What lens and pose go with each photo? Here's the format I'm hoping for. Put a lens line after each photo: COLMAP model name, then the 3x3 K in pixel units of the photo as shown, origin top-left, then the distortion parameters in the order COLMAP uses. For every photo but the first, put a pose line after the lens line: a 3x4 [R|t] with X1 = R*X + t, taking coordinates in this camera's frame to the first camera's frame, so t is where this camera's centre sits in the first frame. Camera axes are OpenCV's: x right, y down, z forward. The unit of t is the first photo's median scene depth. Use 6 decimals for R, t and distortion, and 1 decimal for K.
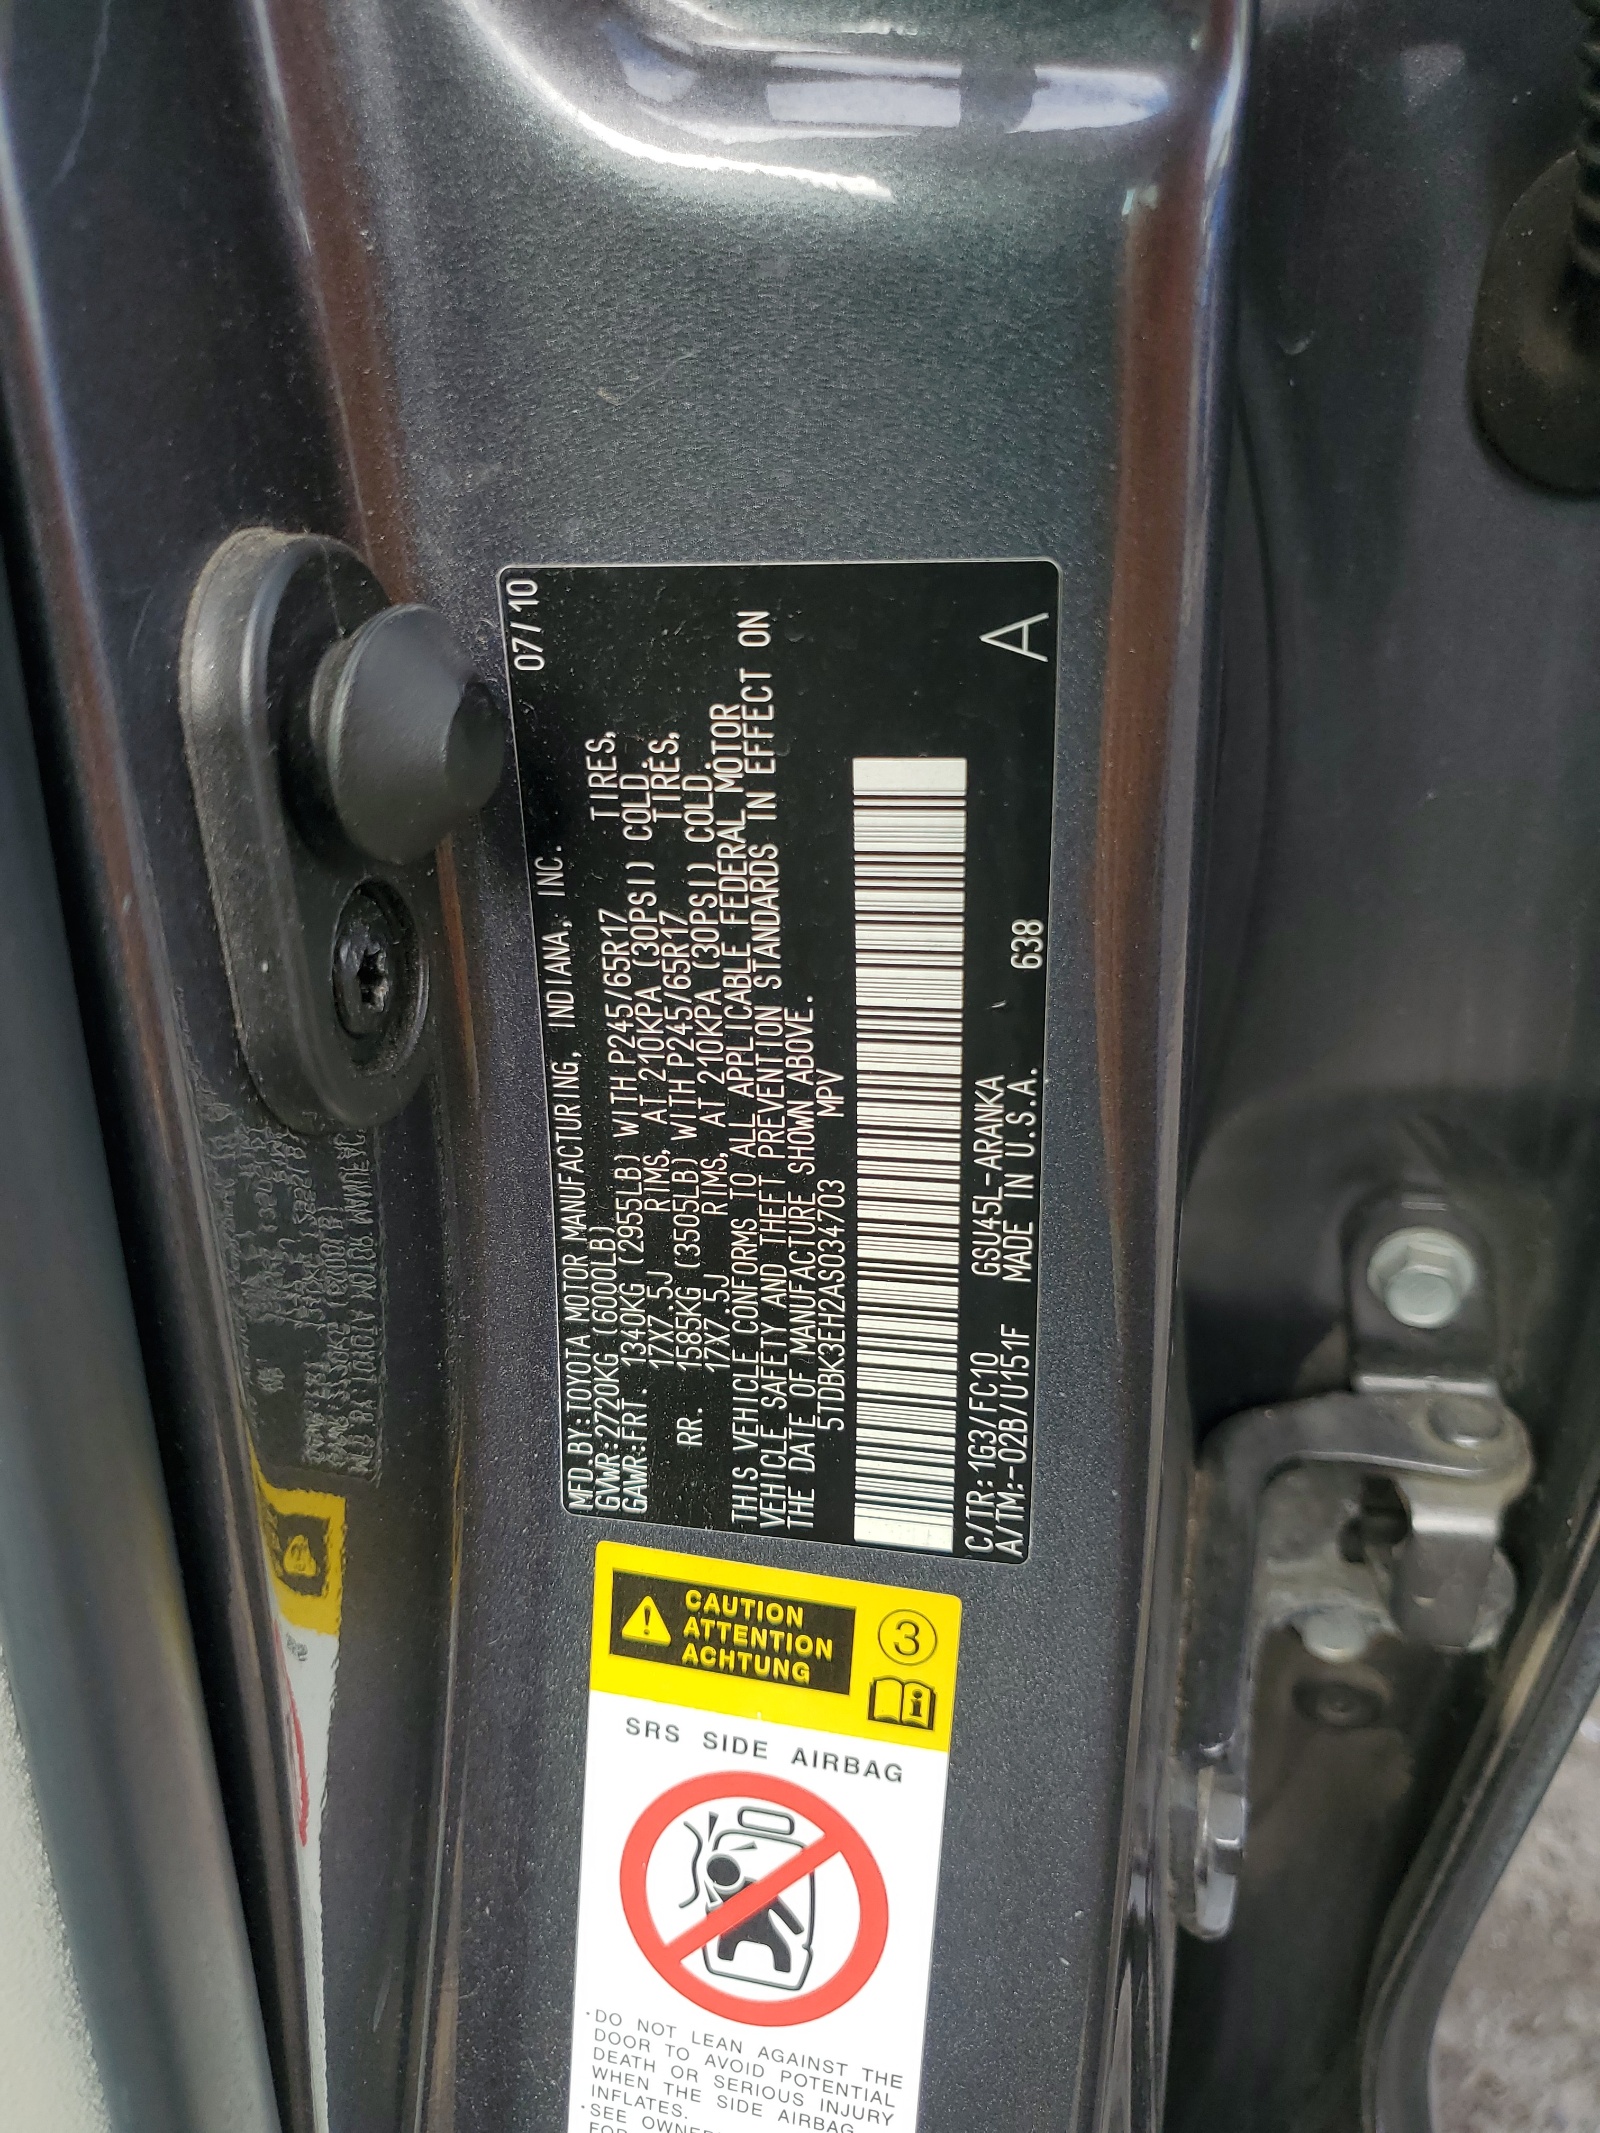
lens RADIAL K [[1625.0, 0, 800.0], [0, 1625.0, 1066.5], [0, 0, 1]] dist [-0.005017, -0.001729]
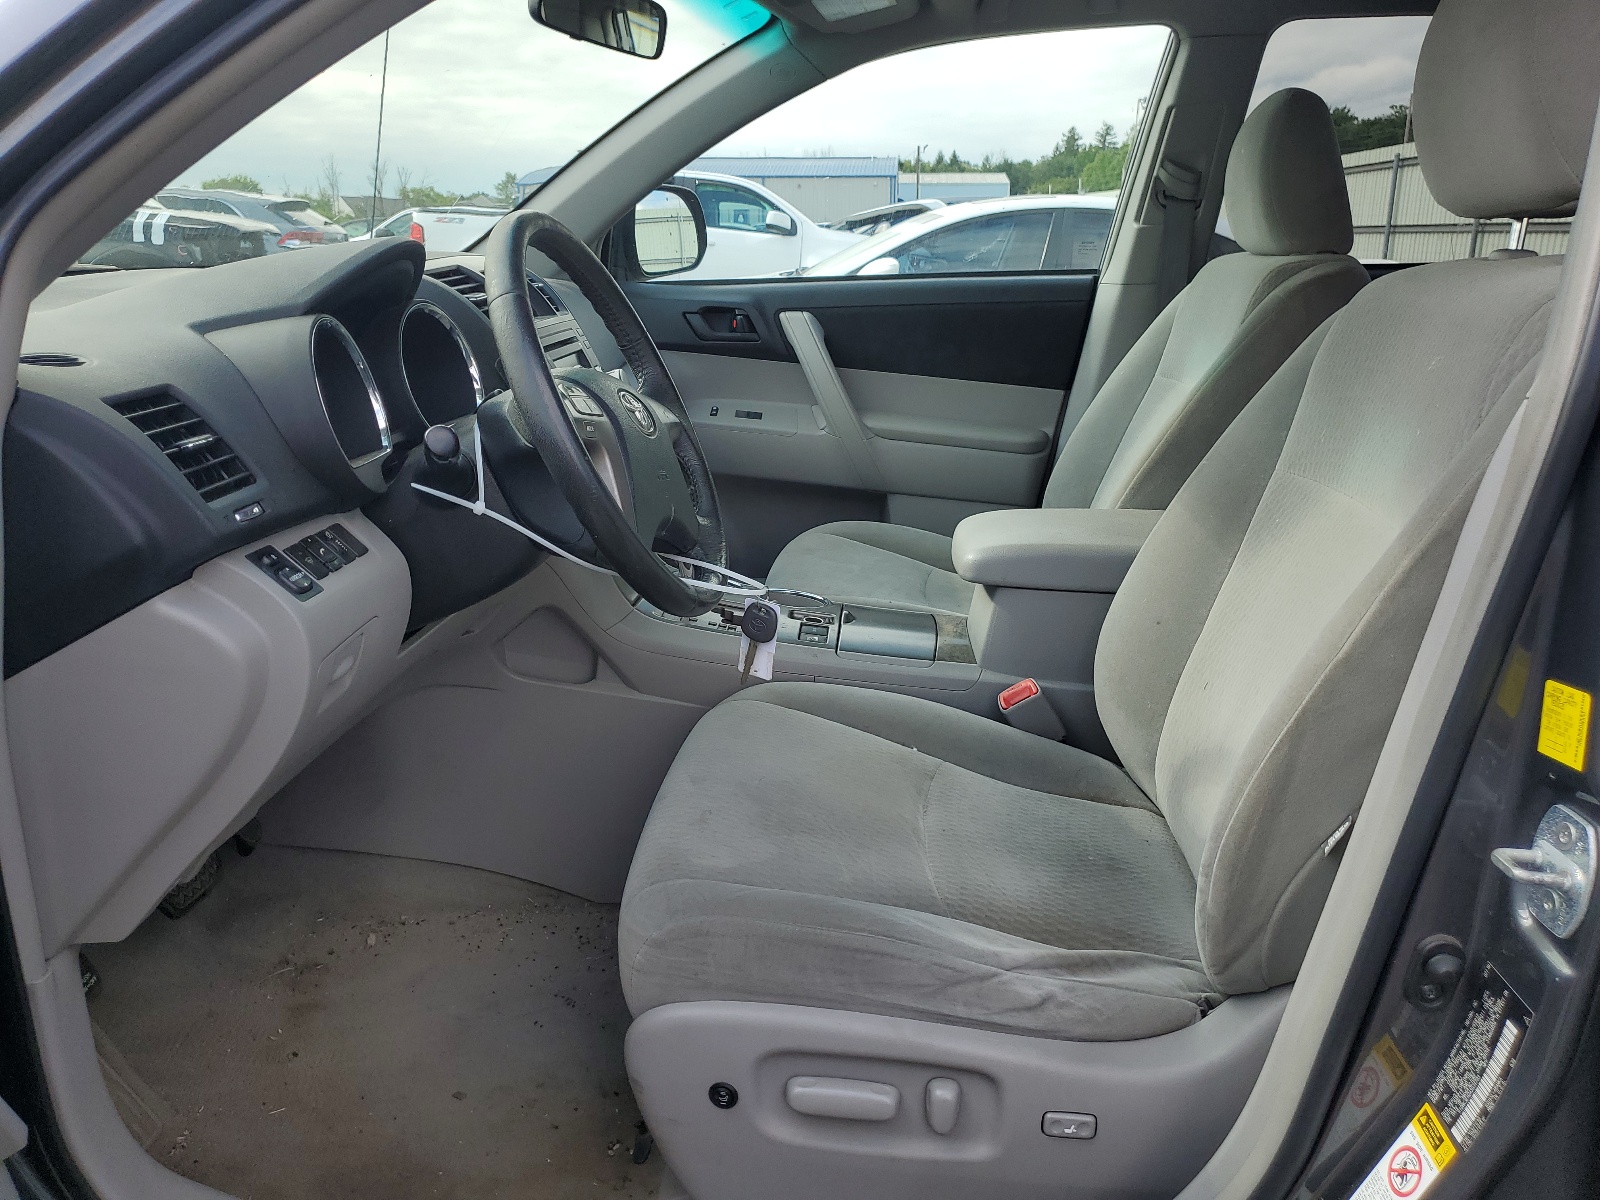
lens RADIAL K [[1186.8, 0, 800.0], [0, 1186.8, 600.0], [0, 0, 1]] dist [0.000690, 0.000736]
pose [[0.177483, 0.351373, -0.919259, 2.814745], [-0.478627, 0.846993, 0.231340, -1.159399], [0.859893, 0.398923, 0.318504, -3.041818]]
